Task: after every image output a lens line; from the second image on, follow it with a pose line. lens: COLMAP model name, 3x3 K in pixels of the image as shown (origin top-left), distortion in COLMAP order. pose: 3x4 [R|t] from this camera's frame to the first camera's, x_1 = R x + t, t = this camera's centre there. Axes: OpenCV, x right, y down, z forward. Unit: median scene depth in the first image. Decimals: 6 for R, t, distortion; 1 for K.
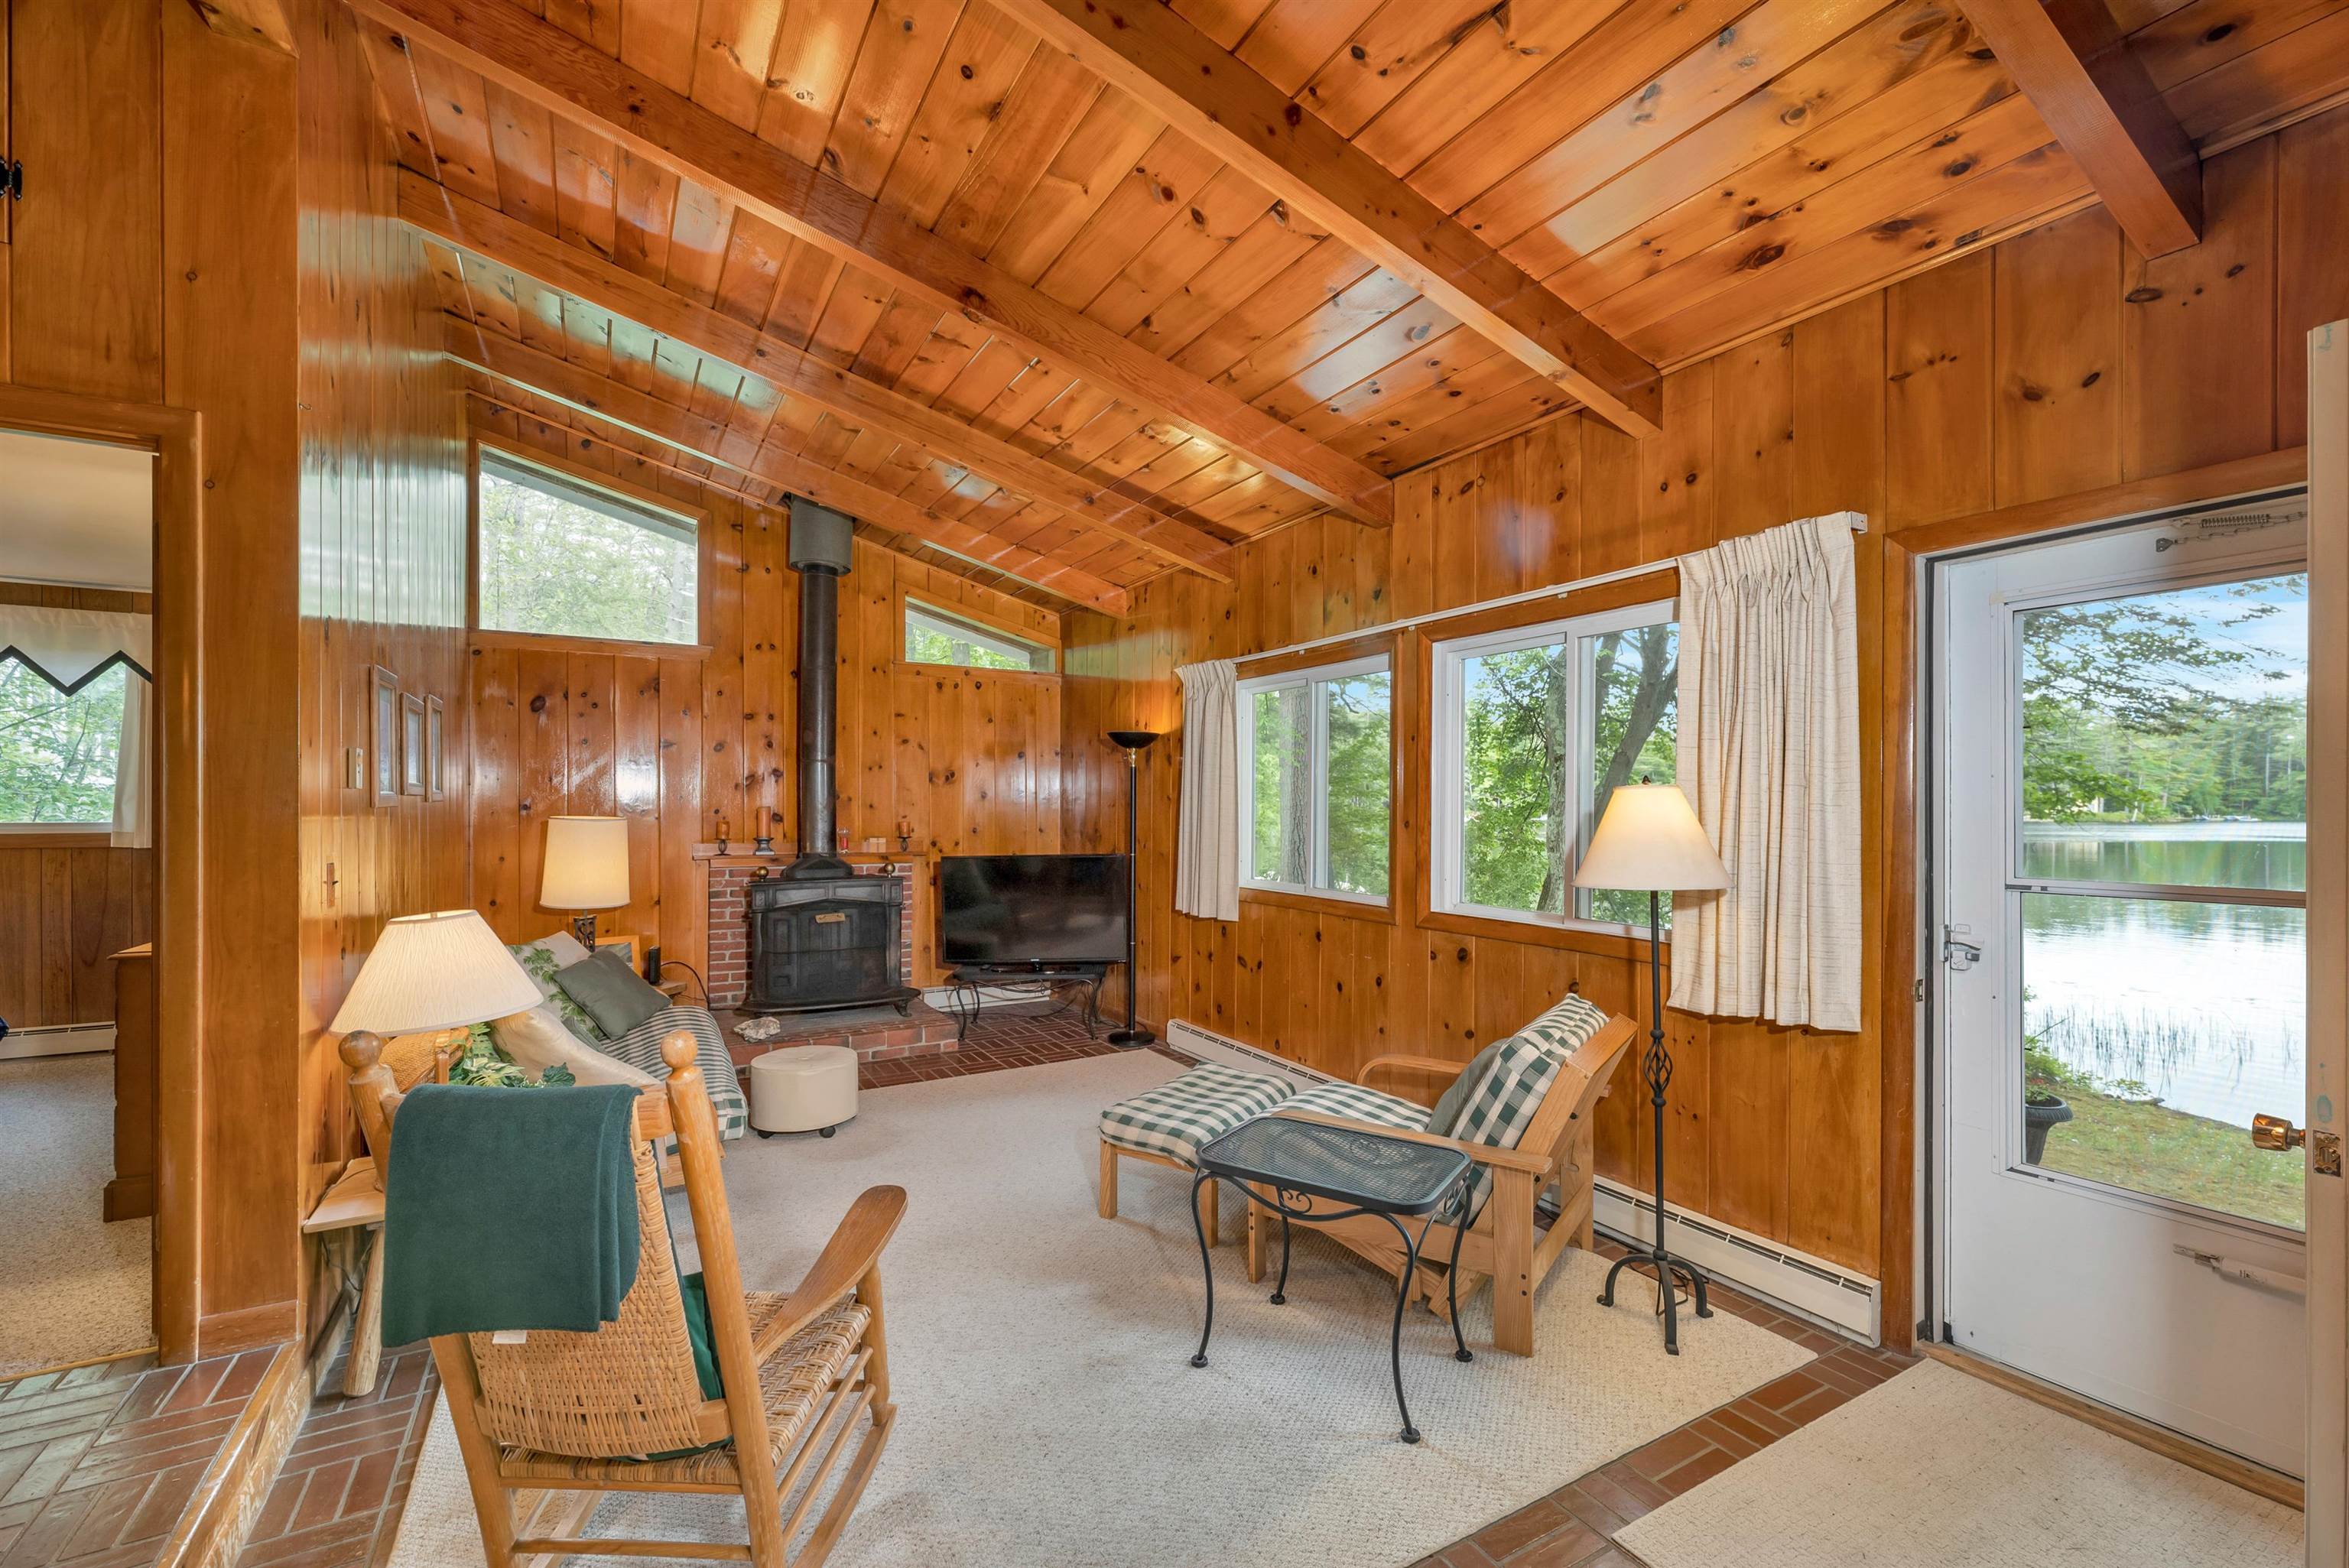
lens RADIAL K [[992.5, 0, 1170.9], [0, 992.5, 807.6], [0, 0, 1]] dist [0.000323, -0.000433]
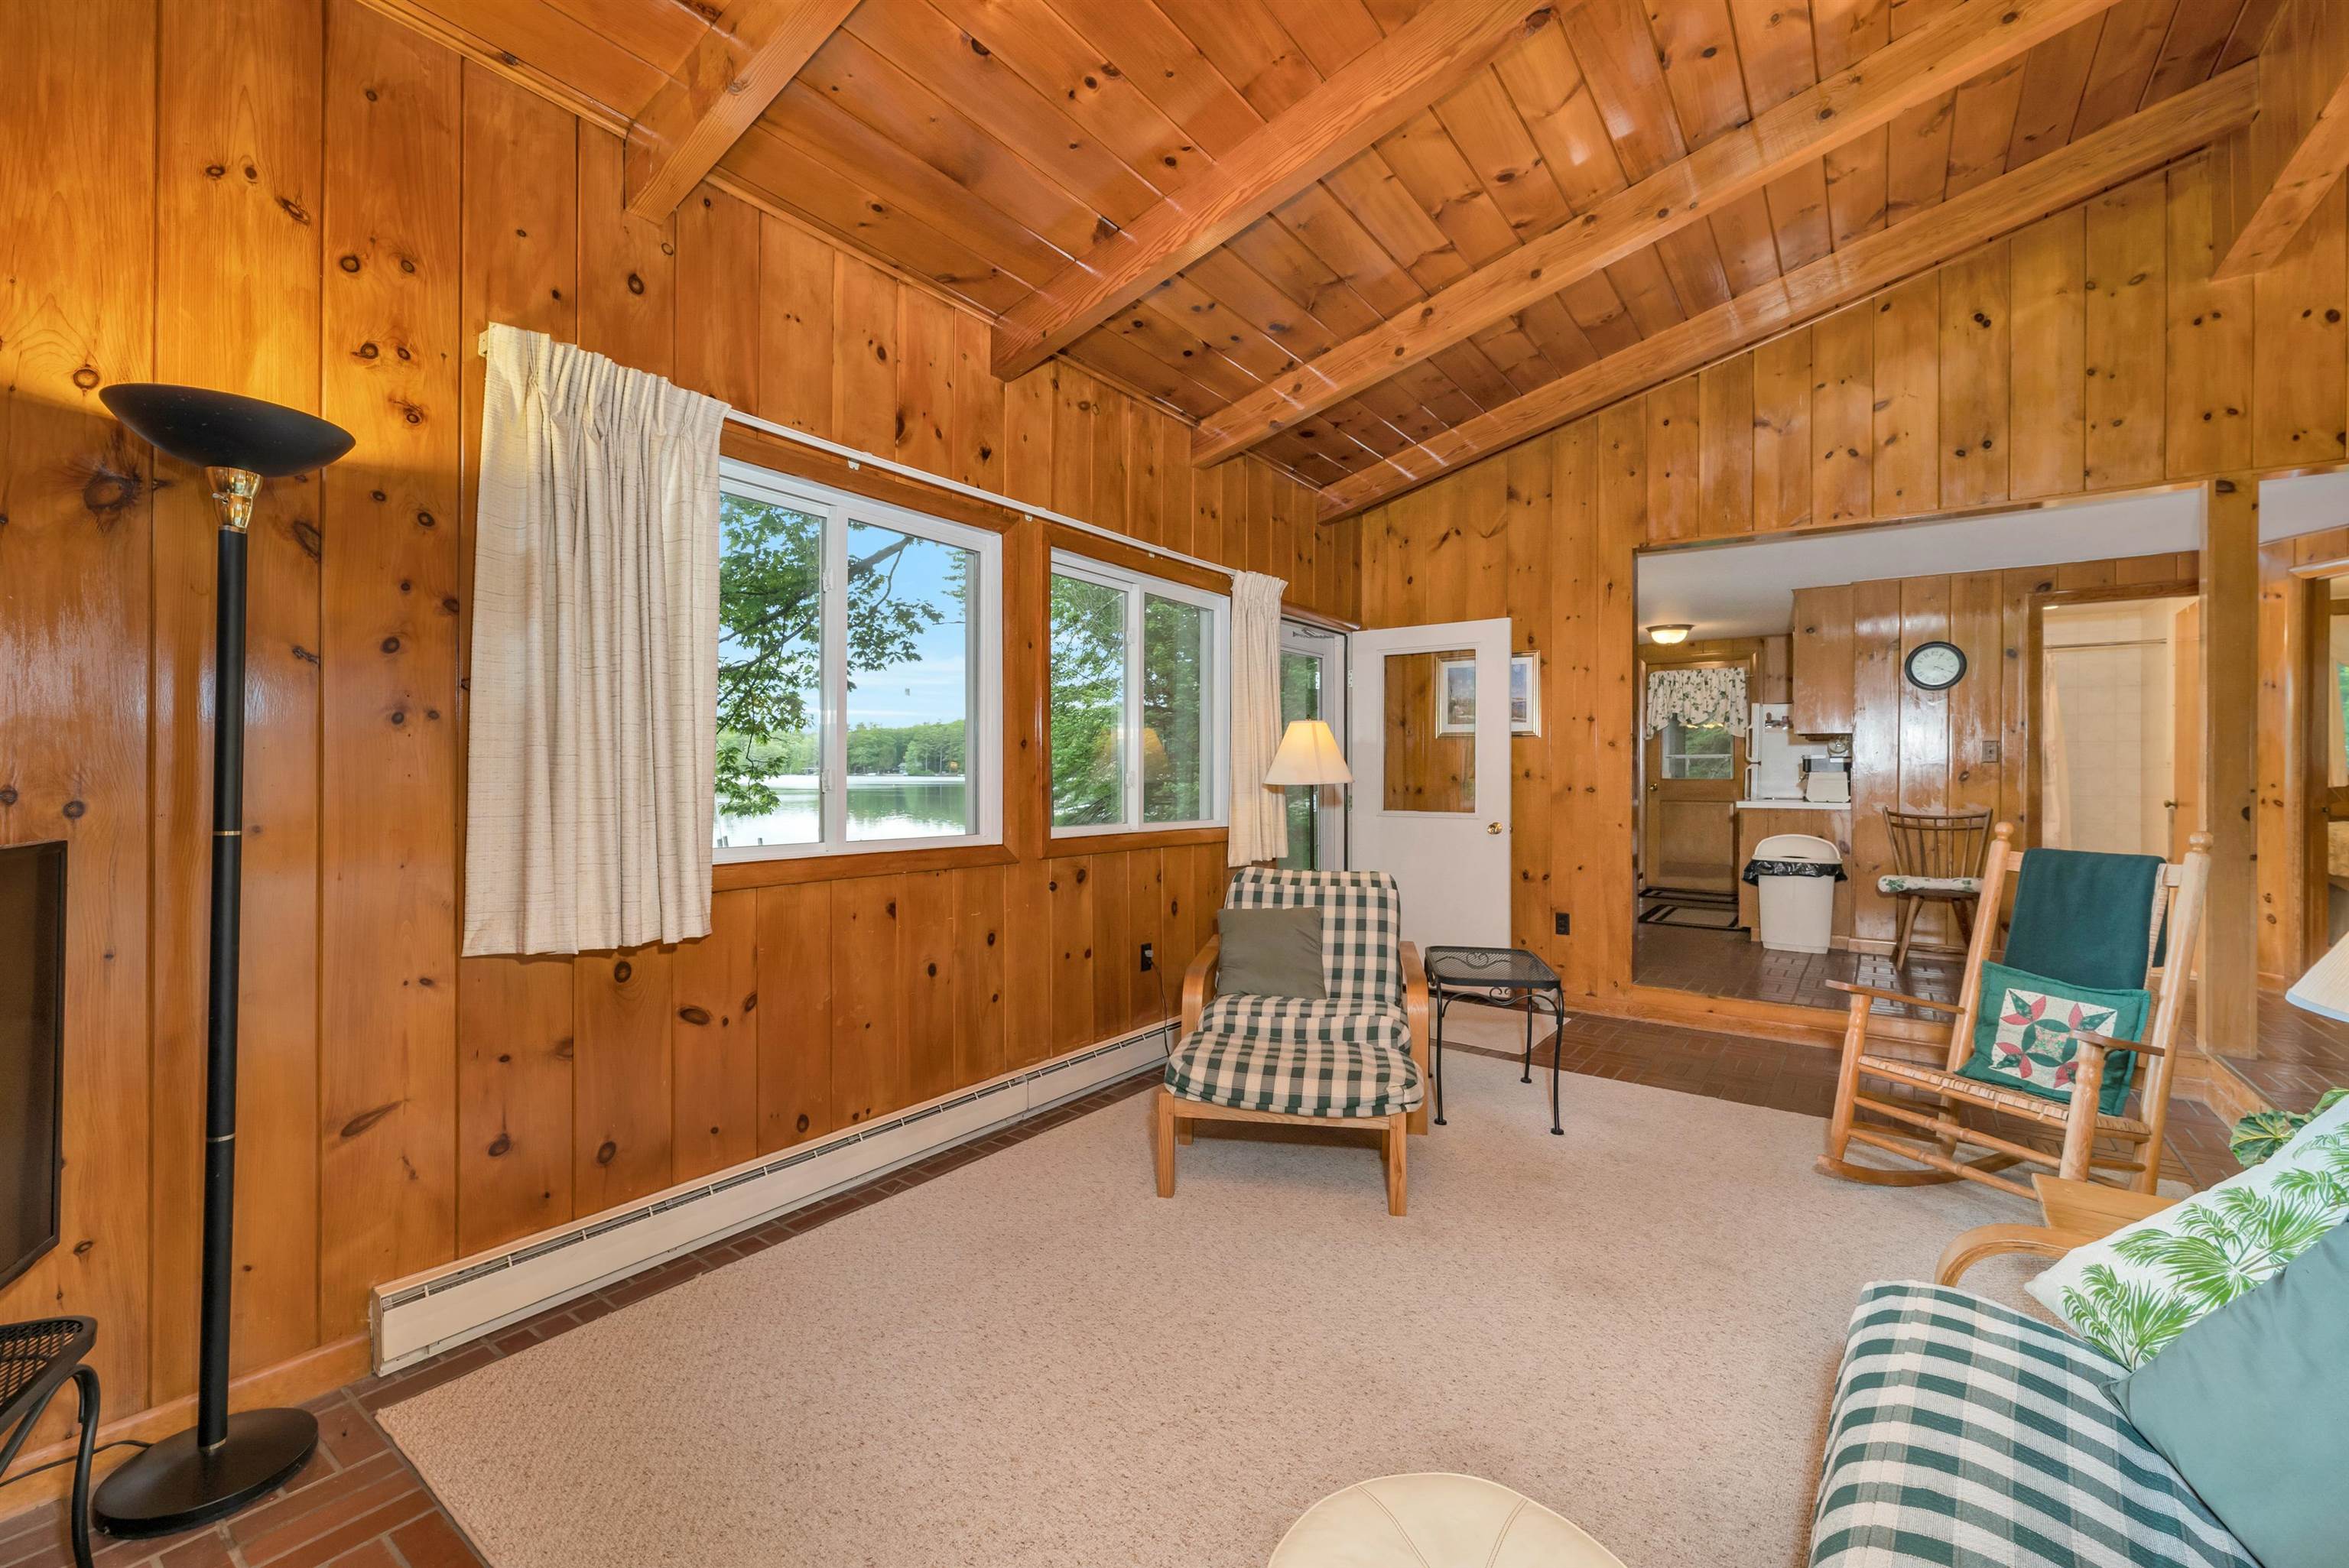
lens RADIAL K [[1000.7, 0, 1186.0], [0, 1000.7, 769.2], [0, 0, 1]] dist [0.015652, -0.000003]
pose [[-0.422048, -0.001199, 0.906573, -0.481423], [-0.006623, 0.999977, -0.001761, 0.030929], [-0.906549, -0.006748, -0.422046, 0.976770]]
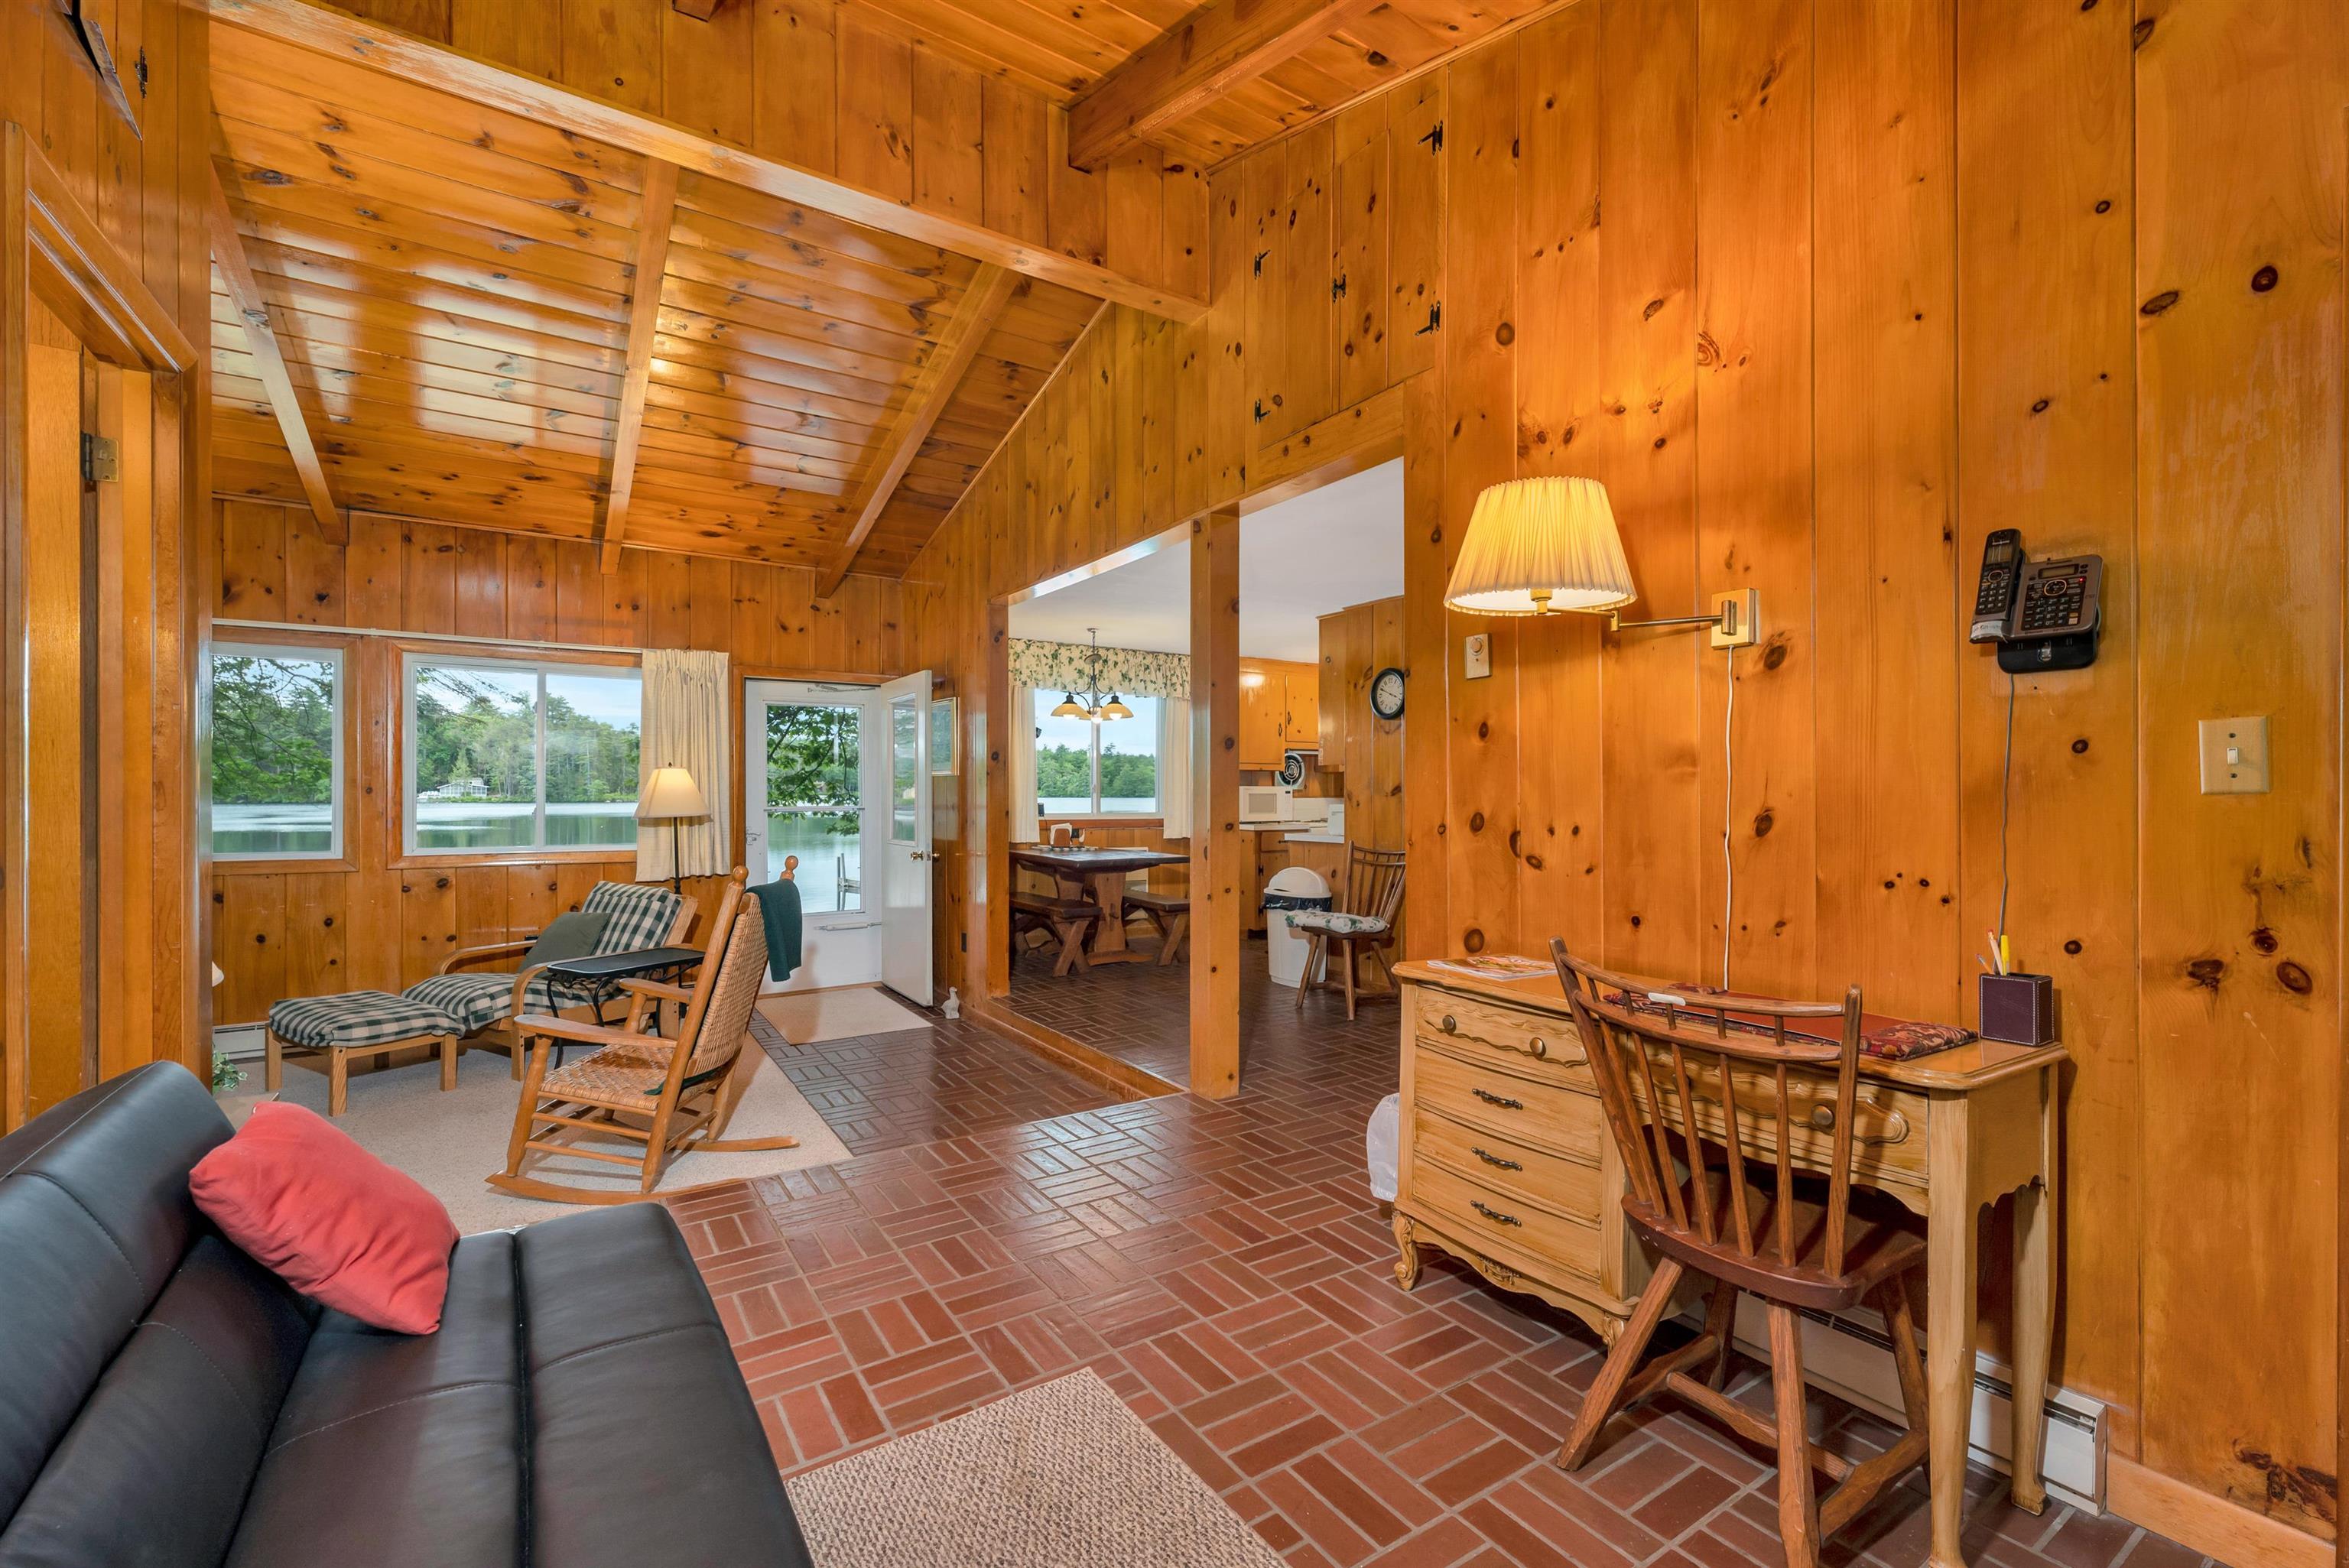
lens RADIAL K [[985.2, 0, 1172.1], [0, 985.2, 793.4], [0, 0, 1]] dist [-0.000145, -0.000145]
pose [[-0.059050, -0.005871, 0.998238, -0.842778], [-0.001999, 0.999981, 0.005763, 0.008841], [-0.998253, -0.001655, -0.059060, 0.044776]]
